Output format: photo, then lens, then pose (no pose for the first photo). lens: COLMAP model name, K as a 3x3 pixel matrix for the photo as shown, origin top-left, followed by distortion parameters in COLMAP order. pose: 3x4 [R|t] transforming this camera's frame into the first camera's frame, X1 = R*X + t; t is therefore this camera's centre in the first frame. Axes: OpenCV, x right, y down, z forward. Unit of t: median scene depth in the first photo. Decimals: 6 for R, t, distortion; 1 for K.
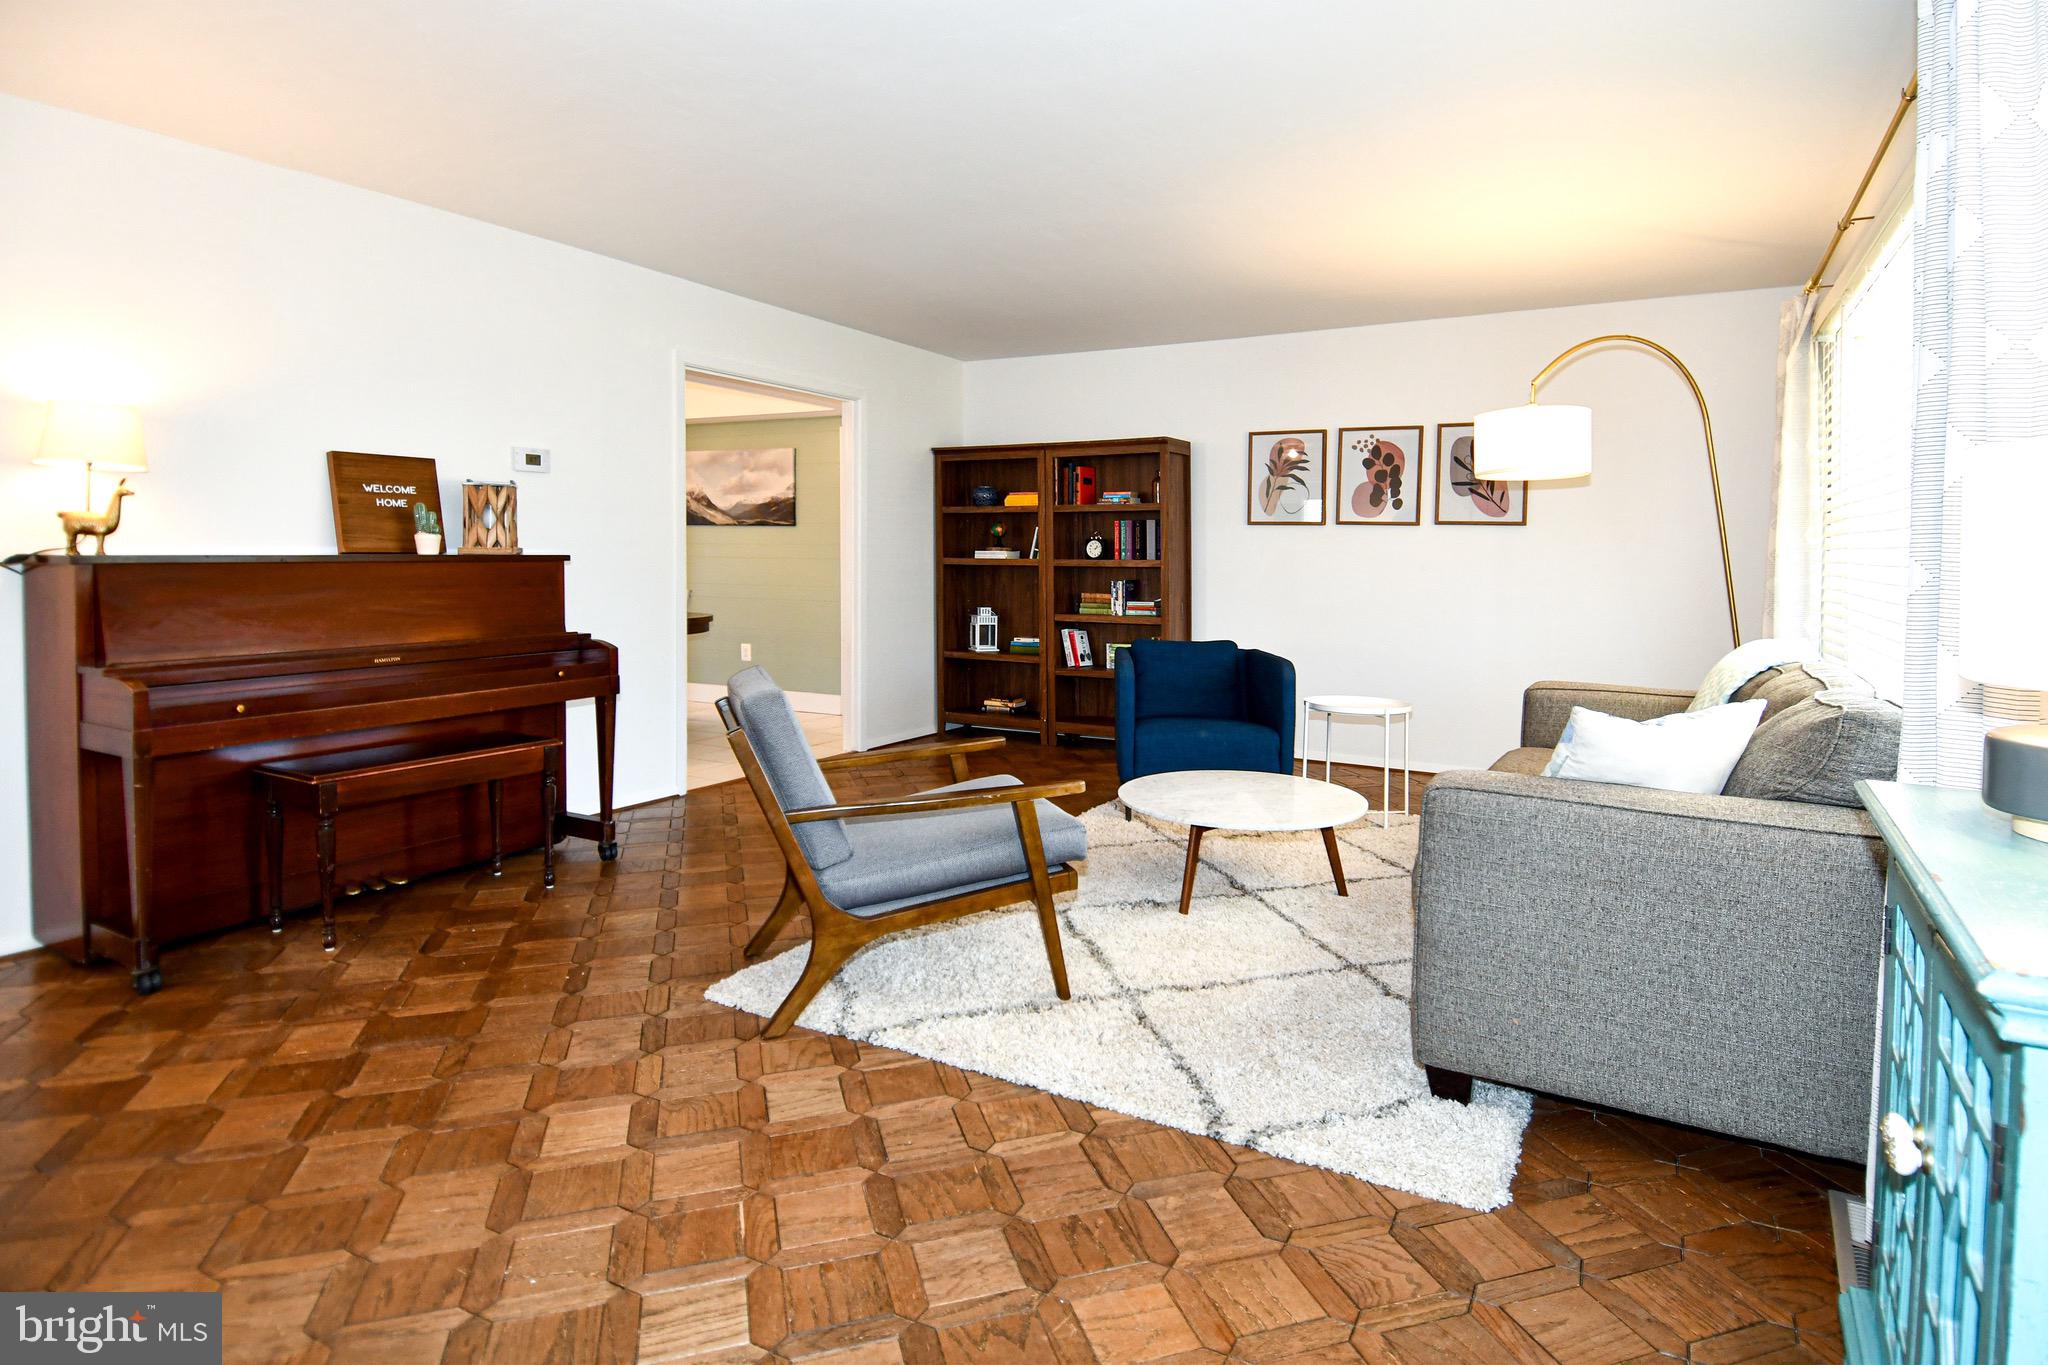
lens RADIAL K [[1115.2, 0, 1033.6], [0, 1115.2, 575.6], [0, 0, 1]] dist [0.041461, -0.042322]
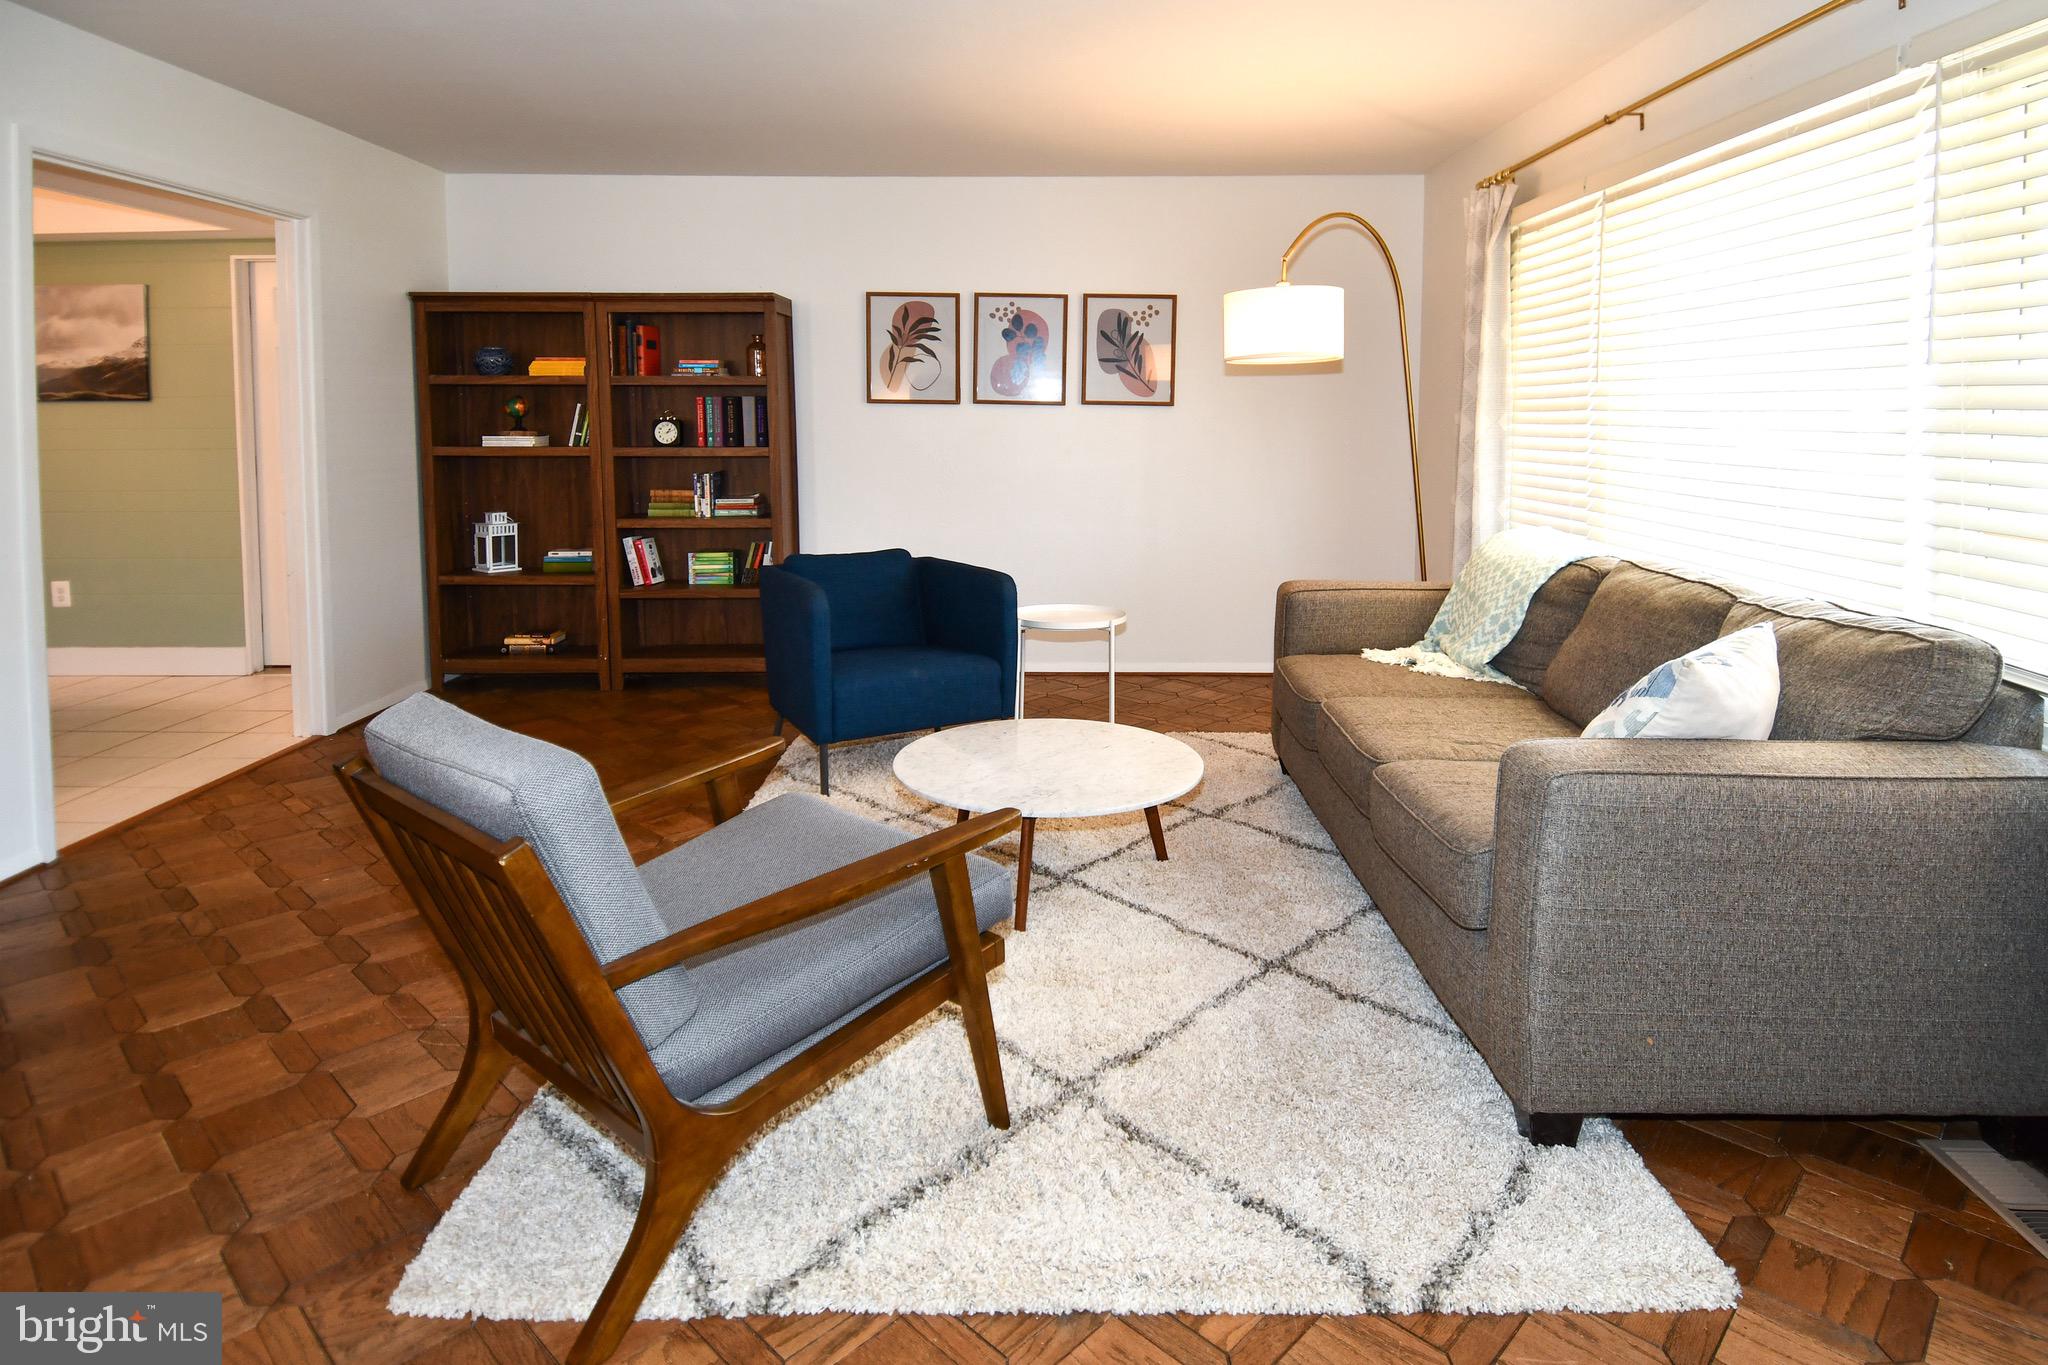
lens RADIAL K [[1185.0, 0, 1076.3], [0, 1185.0, 496.3], [0, 0, 1]] dist [0.029484, -0.029159]
pose [[0.869878, -0.041031, 0.491558, -0.113724], [0.017841, 0.998499, 0.051775, -0.018881], [-0.492945, -0.036268, 0.869304, 0.144863]]
